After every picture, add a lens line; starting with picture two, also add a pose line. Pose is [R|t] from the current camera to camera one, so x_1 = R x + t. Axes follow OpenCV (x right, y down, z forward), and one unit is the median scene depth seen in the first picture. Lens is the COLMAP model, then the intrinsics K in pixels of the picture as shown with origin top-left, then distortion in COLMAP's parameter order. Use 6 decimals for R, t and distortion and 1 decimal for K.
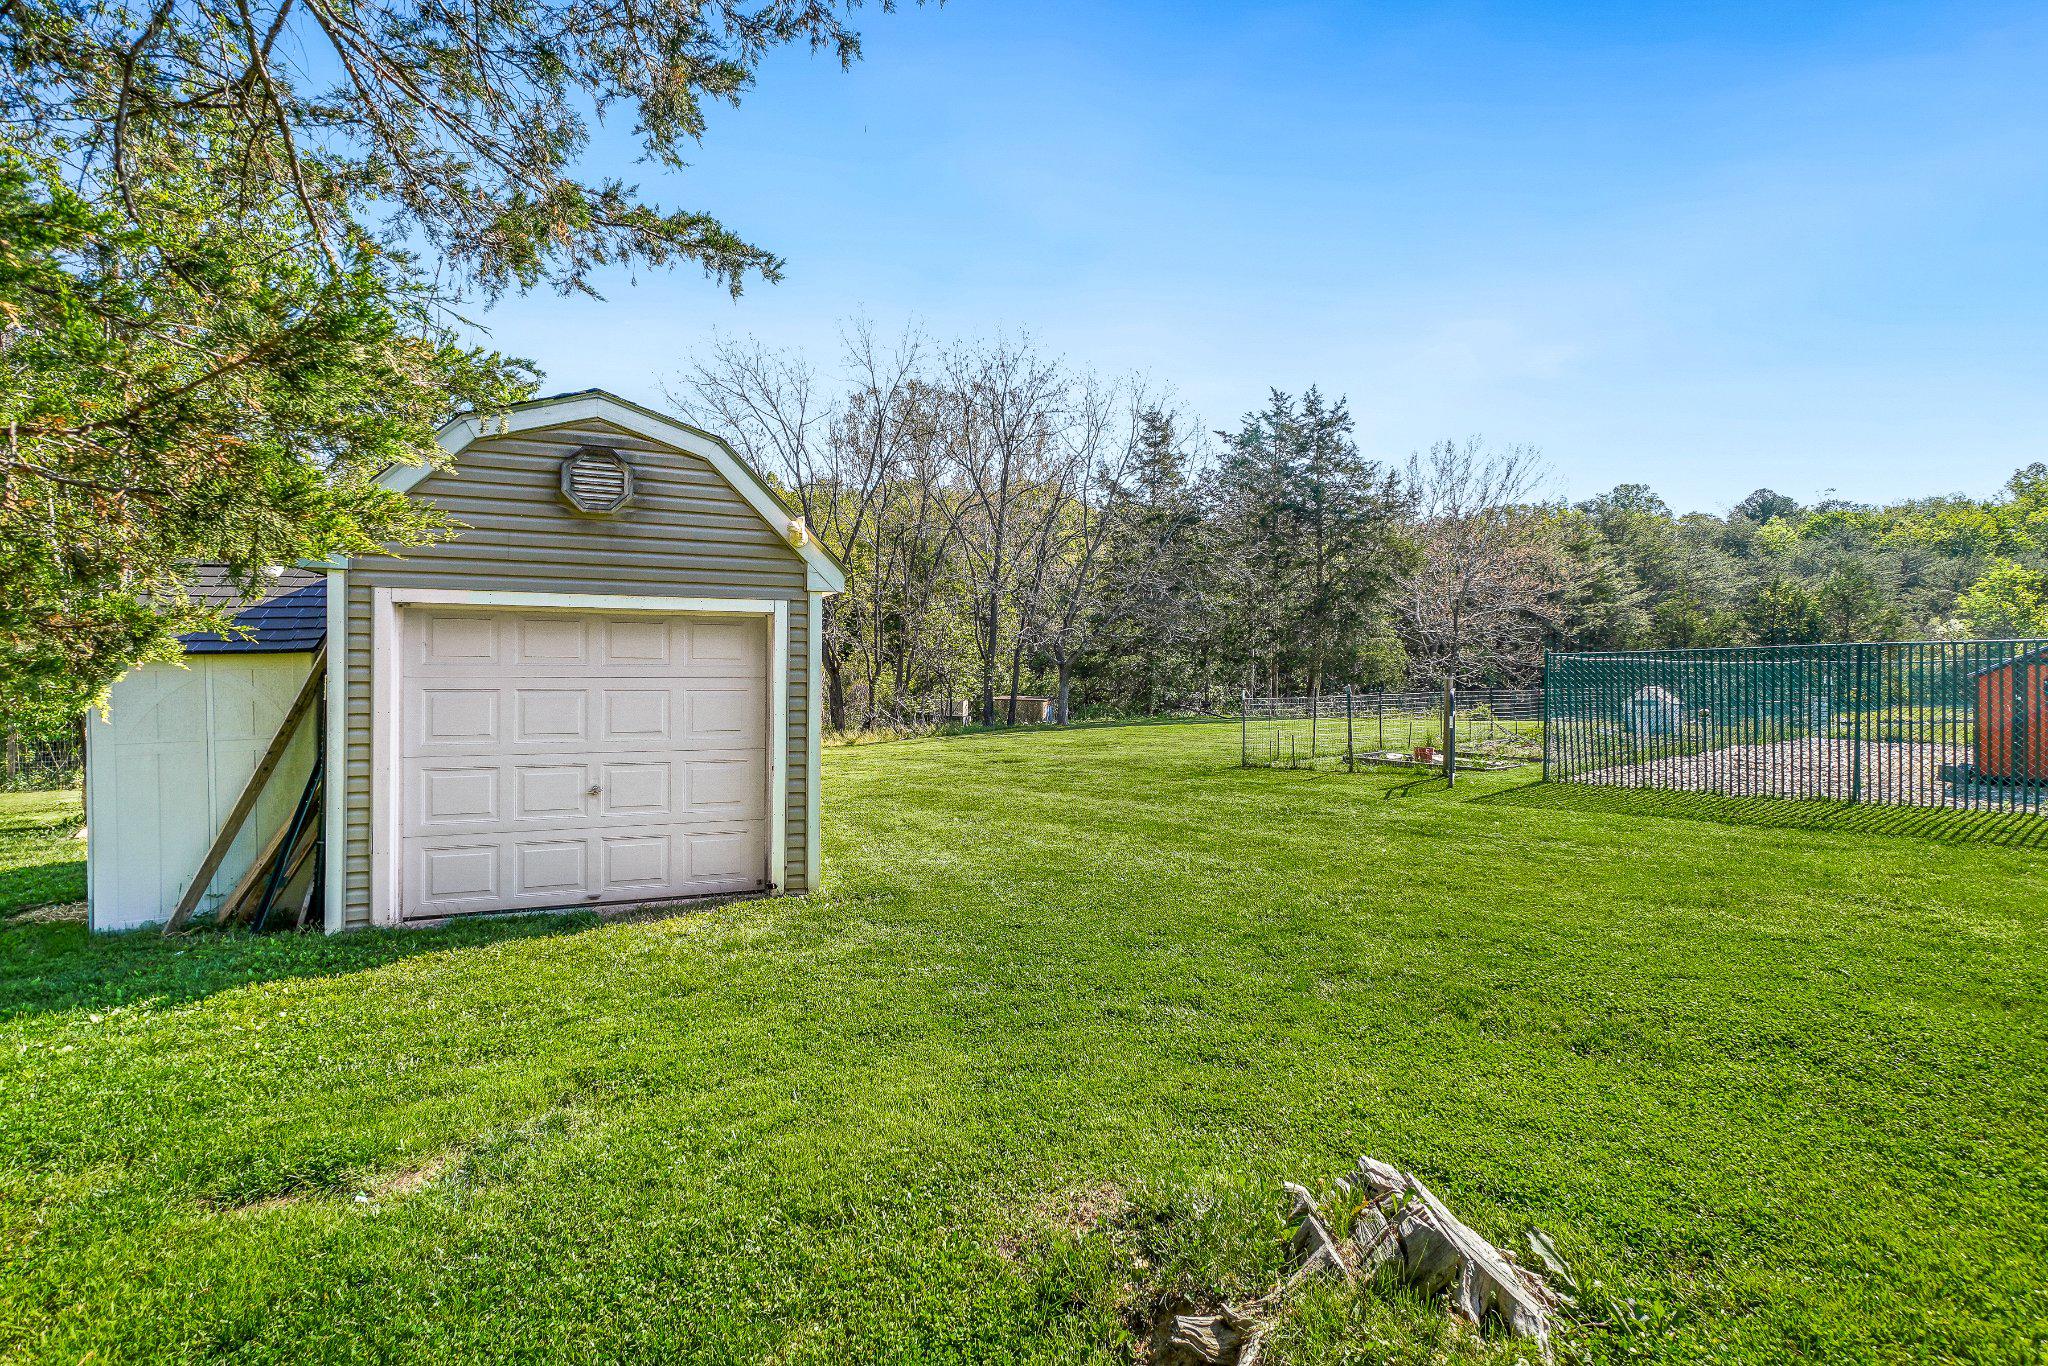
lens RADIAL K [[903.9, 0, 1013.8], [0, 903.9, 684.2], [0, 0, 1]] dist [-0.004140, -0.000093]
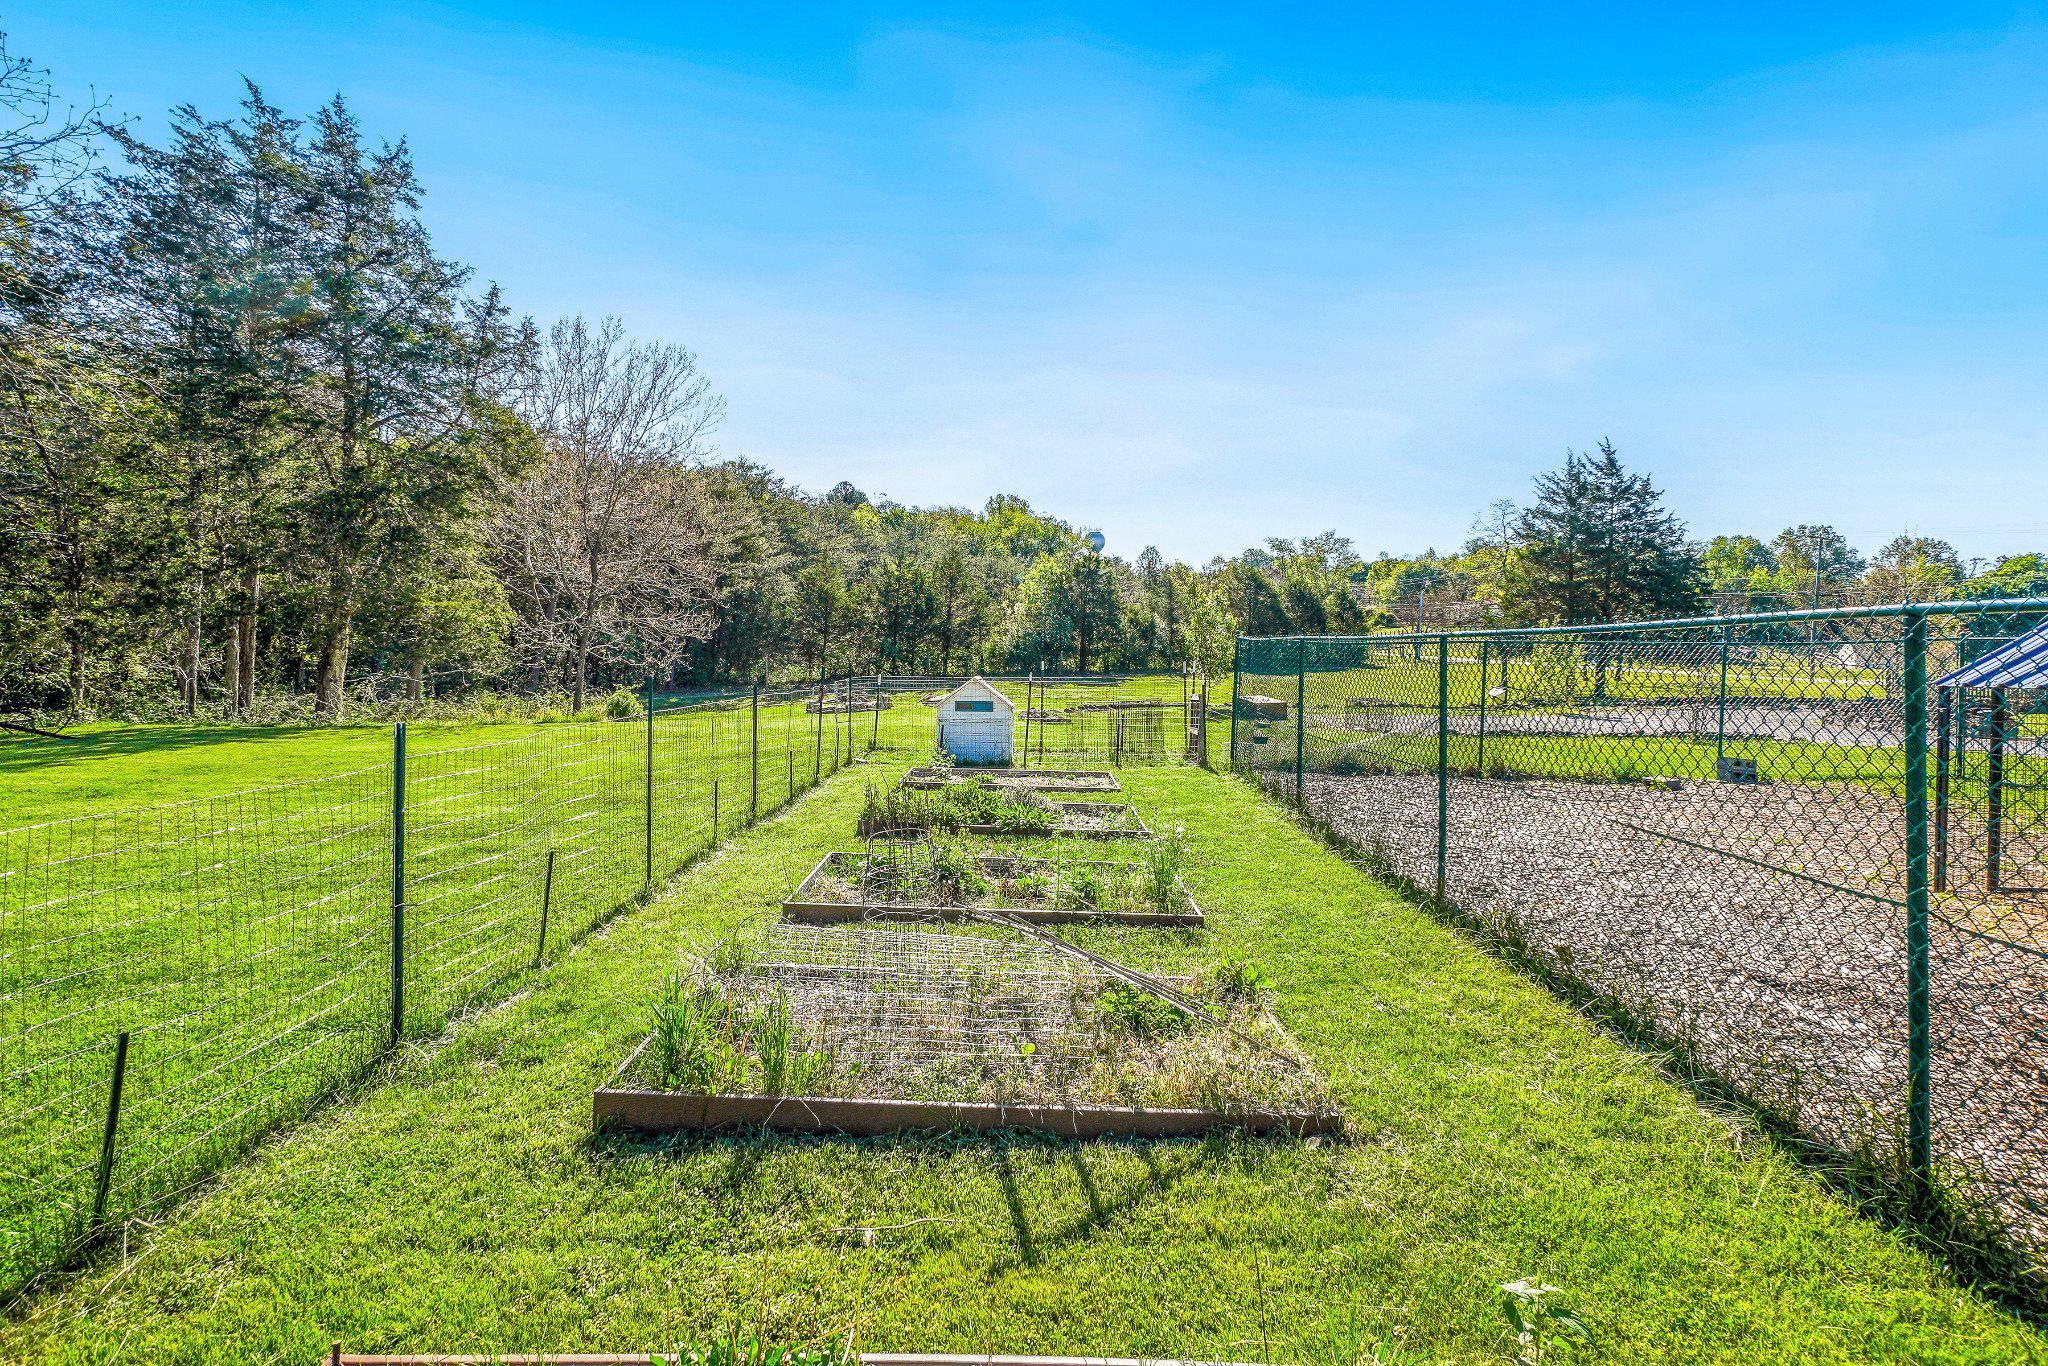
lens RADIAL K [[918.5, 0, 1030.6], [0, 918.5, 651.6], [0, 0, 1]] dist [-0.012177, 0.003667]
pose [[0.597349, 0.012197, 0.801888, 0.134096], [-0.014828, 0.999881, -0.004163, -0.006964], [-0.801844, -0.009404, 0.597459, 0.314952]]
